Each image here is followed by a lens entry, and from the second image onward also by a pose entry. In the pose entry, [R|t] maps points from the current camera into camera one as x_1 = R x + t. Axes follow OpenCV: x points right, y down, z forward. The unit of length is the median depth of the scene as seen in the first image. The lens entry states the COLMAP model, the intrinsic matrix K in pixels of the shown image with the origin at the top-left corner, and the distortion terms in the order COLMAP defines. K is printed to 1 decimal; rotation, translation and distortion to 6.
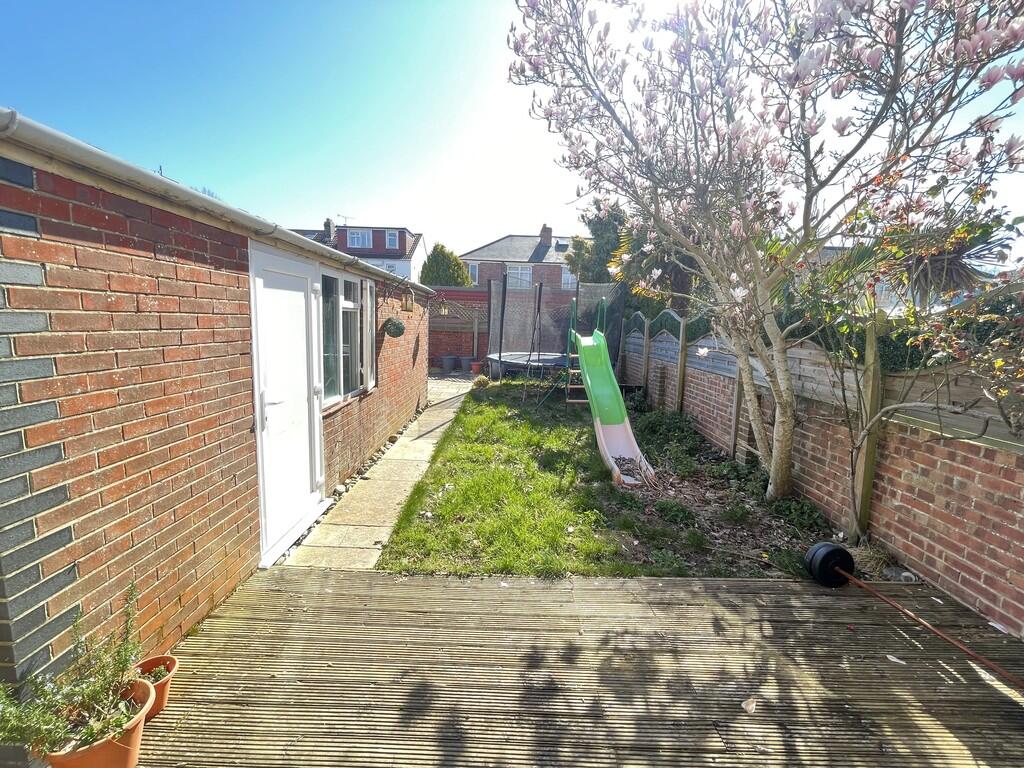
lens RADIAL K [[416.6, 0, 509.0], [0, 416.6, 382.4], [0, 0, 1]] dist [-0.000048, -0.000422]
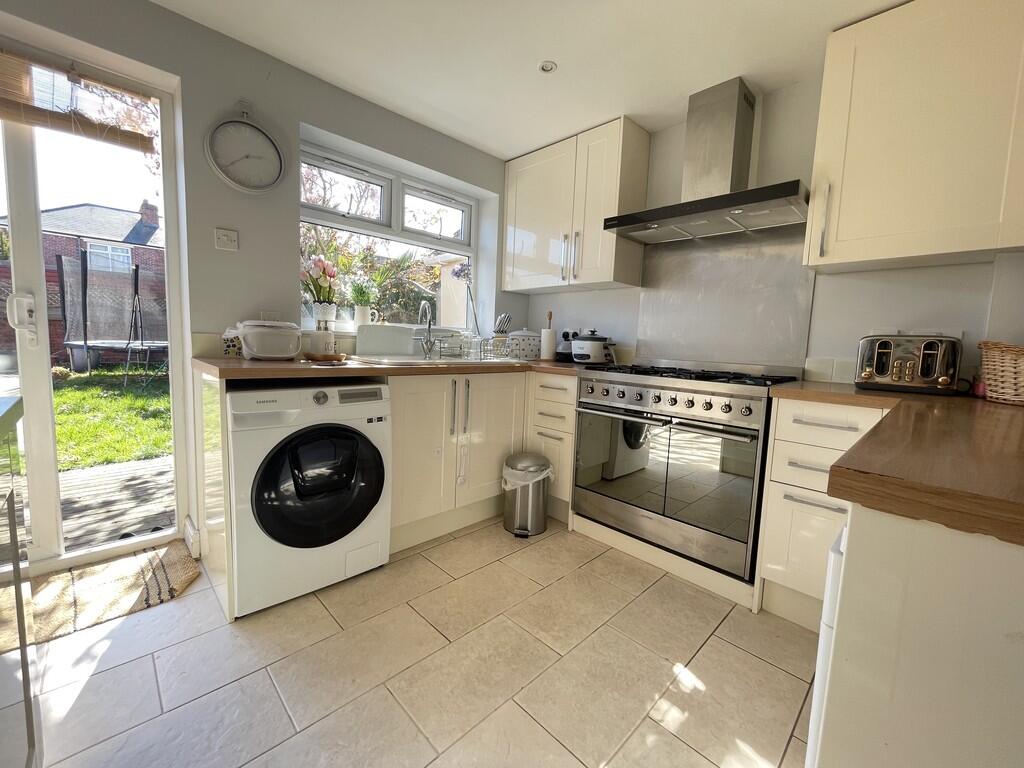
lens RADIAL K [[416.6, 0, 508.2], [0, 416.6, 381.3], [0, 0, 1]] dist [-0.000048, -0.000422]
pose [[0.716570, -0.074477, 0.693527, 0.005976], [0.083397, 0.996299, 0.020823, 0.189676], [-0.692511, 0.042917, 0.720130, -0.650301]]
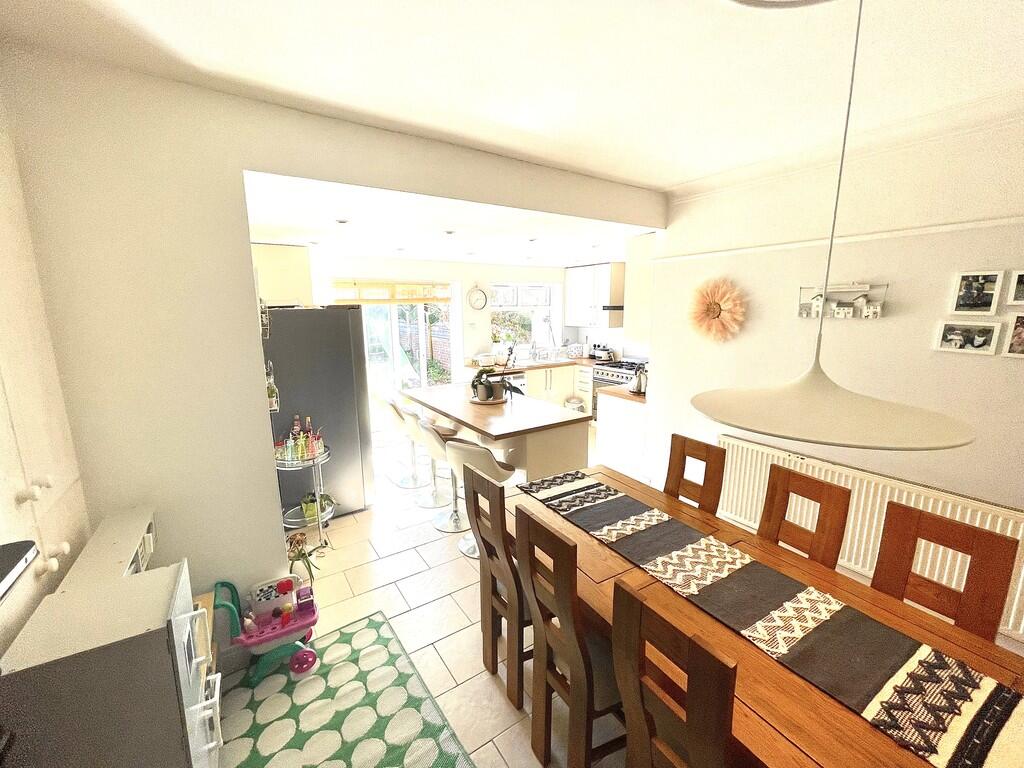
lens RADIAL K [[416.6, 0, 505.9], [0, 416.6, 383.4], [0, 0, 1]] dist [-0.000048, -0.000422]
pose [[0.832014, -0.141999, 0.536273, -0.606534], [0.114777, 0.989832, 0.084022, 0.096547], [-0.542751, -0.008356, 0.839852, -1.399994]]
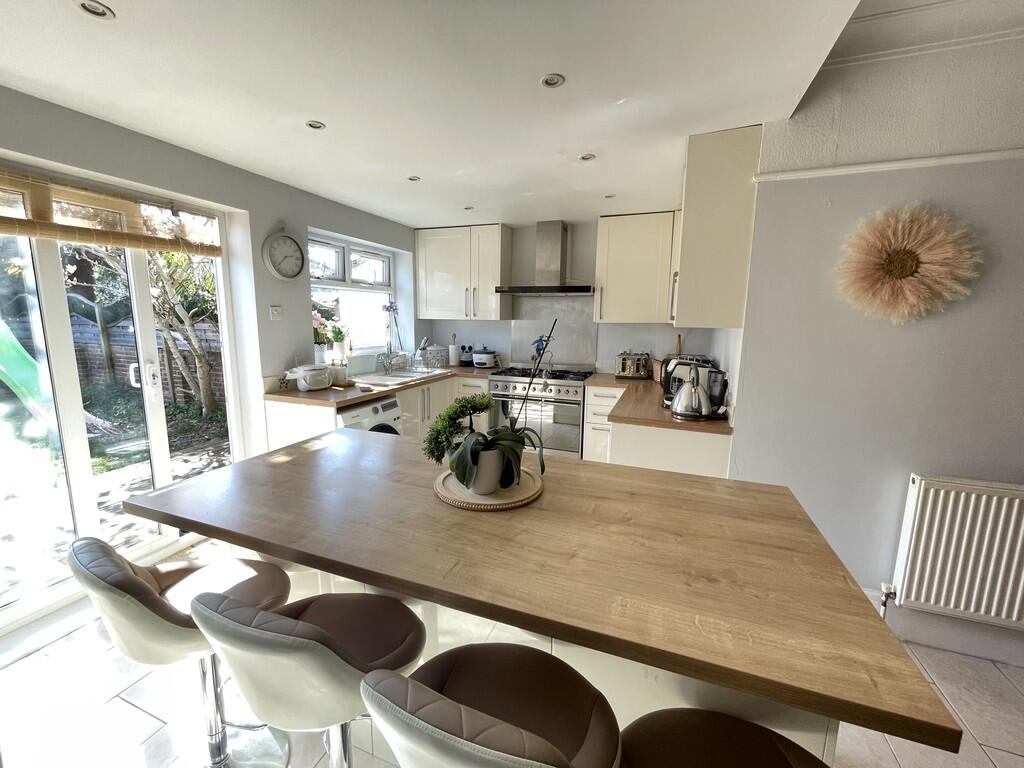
lens RADIAL K [[416.6, 0, 509.2], [0, 416.6, 383.5], [0, 0, 1]] dist [-0.000048, -0.000422]
pose [[0.354552, -0.178243, 0.917890, -0.428628], [0.130969, 0.981452, 0.139997, 0.079793], [-0.925819, 0.070579, 0.371320, -0.720464]]
